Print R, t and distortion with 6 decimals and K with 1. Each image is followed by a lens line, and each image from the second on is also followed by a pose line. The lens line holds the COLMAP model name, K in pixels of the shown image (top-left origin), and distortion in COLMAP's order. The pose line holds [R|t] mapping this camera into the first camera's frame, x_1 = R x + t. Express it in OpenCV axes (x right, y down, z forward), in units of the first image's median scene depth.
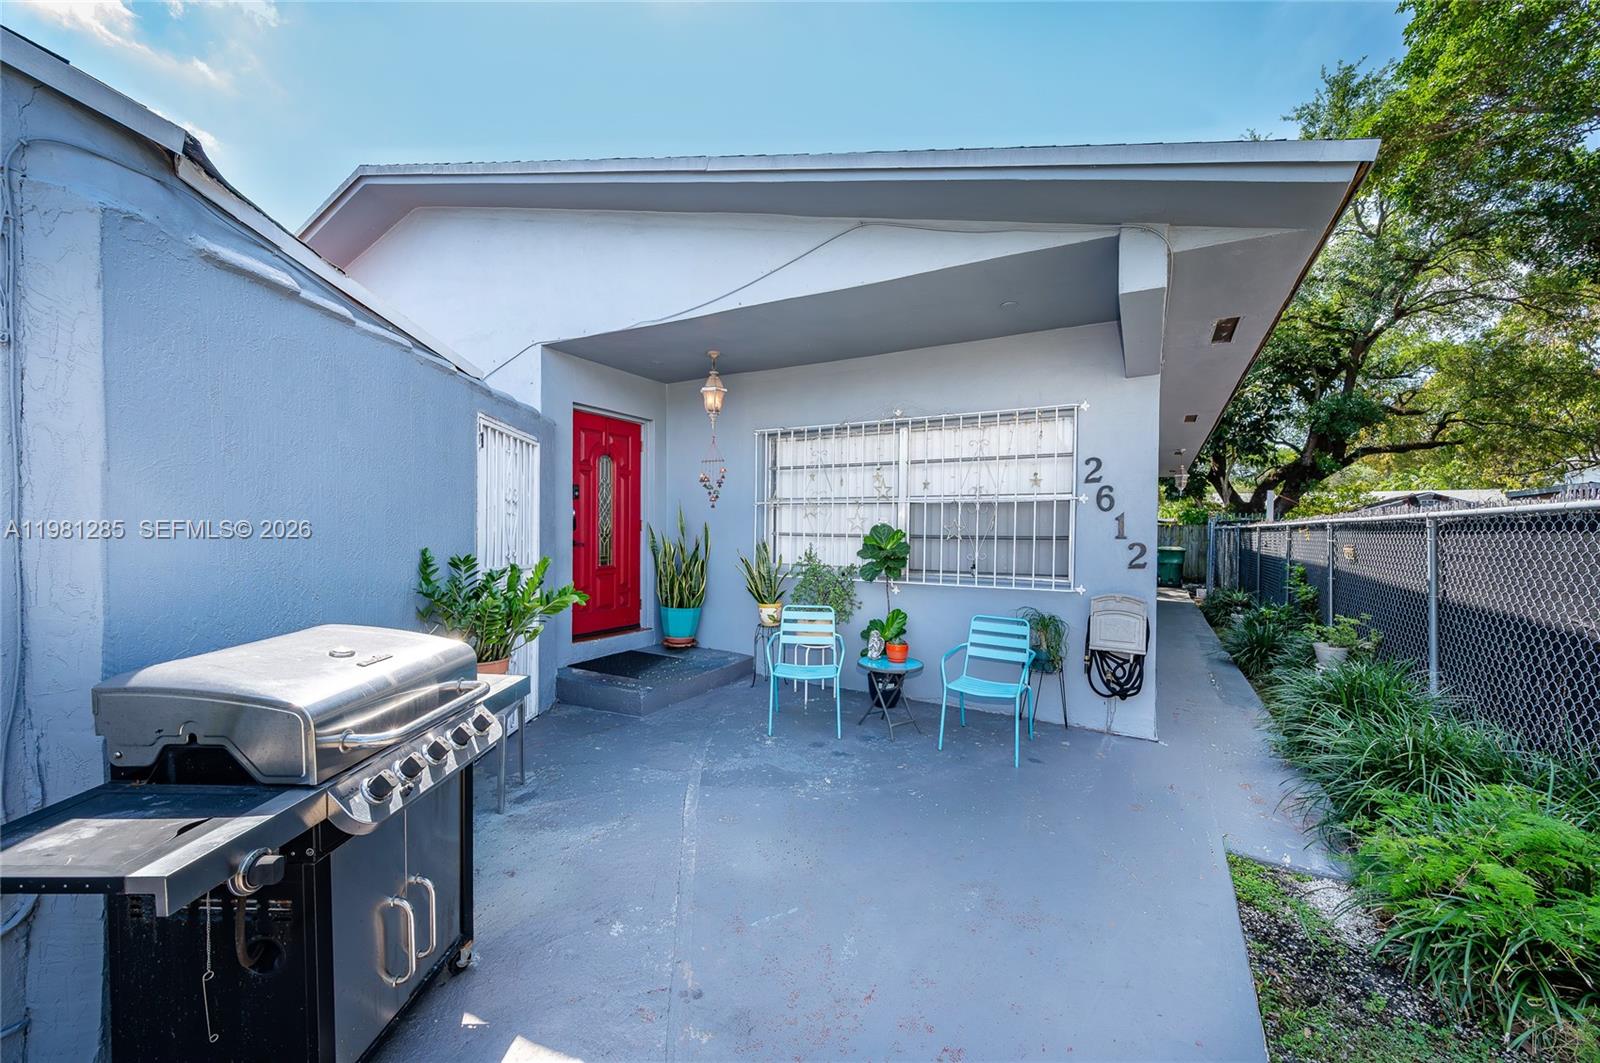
lens RADIAL K [[632.1, 0, 795.5], [0, 632.1, 524.0], [0, 0, 1]] dist [-0.001032, -0.000114]
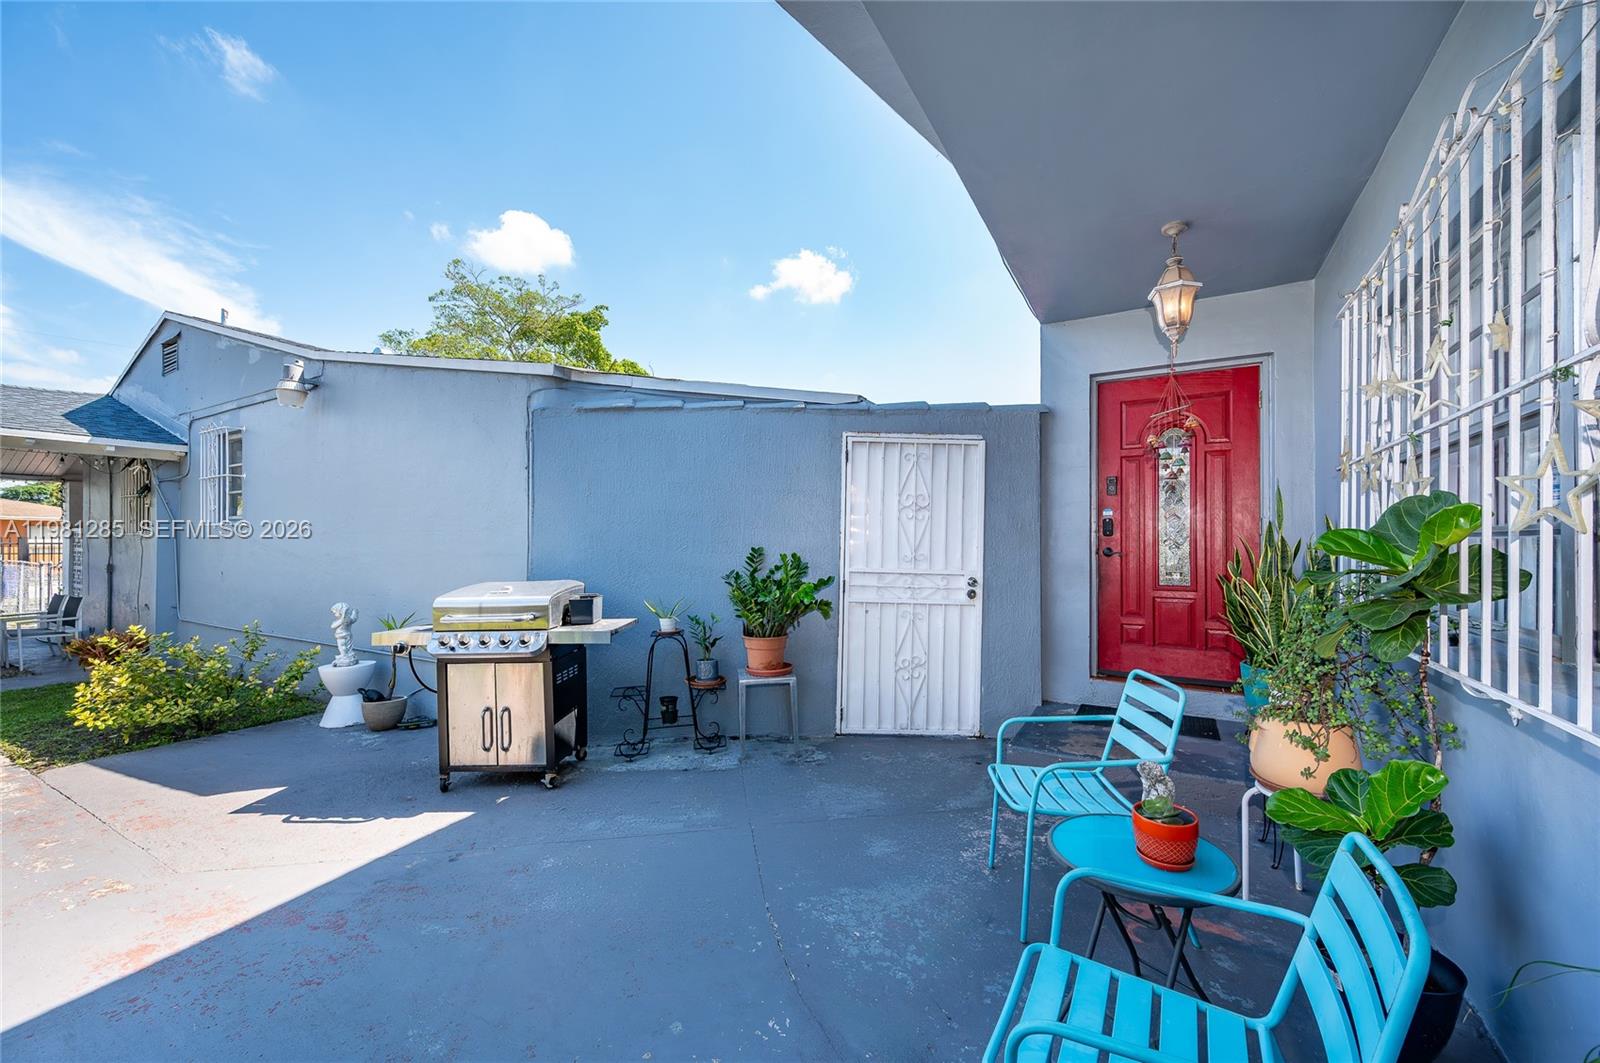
lens RADIAL K [[618.3, 0, 801.0], [0, 618.3, 540.3], [0, 0, 1]] dist [-0.000794, -0.000047]
pose [[-0.023992, -0.013697, -0.999618, 0.681742], [0.003629, 0.999898, -0.013788, 0.038828], [0.999706, -0.003959, -0.023940, 1.020172]]
